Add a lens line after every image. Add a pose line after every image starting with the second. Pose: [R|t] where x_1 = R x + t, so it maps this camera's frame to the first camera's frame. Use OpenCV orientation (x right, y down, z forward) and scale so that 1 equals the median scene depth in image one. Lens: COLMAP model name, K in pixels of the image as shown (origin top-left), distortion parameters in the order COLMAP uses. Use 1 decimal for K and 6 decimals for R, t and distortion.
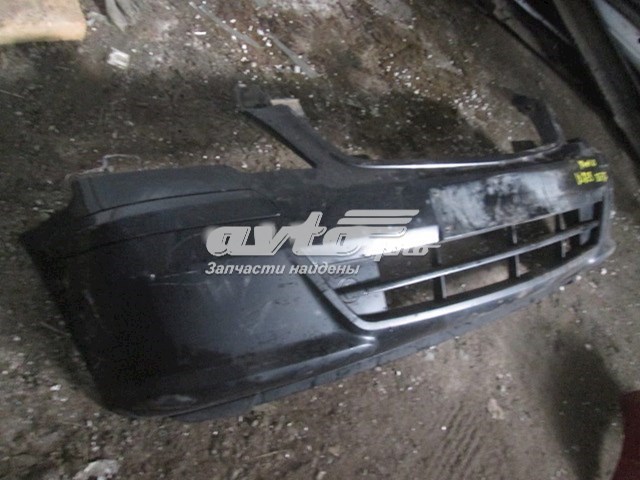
lens RADIAL K [[523.5, 0, 320.0], [0, 523.5, 239.6], [0, 0, 1]] dist [-0.002429, 0.001231]
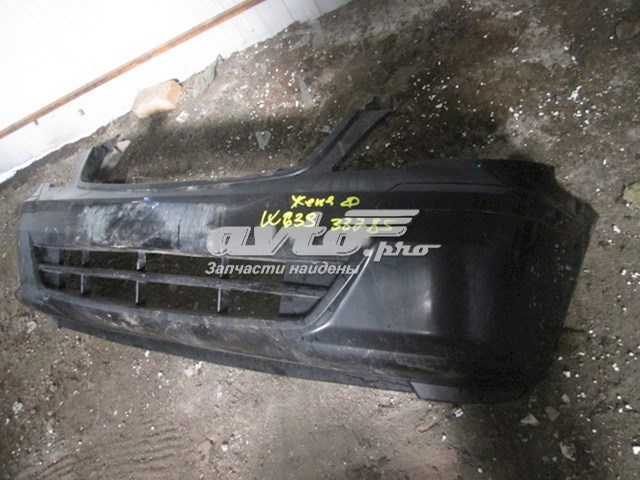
lens RADIAL K [[523.5, 0, 320.1], [0, 523.5, 240.3], [0, 0, 1]] dist [-0.002429, 0.001231]
pose [[0.356922, 0.127873, -0.925341, 1.445161], [-0.166586, 0.983421, 0.071644, -0.181483], [0.919160, 0.128578, 0.372306, 0.946660]]
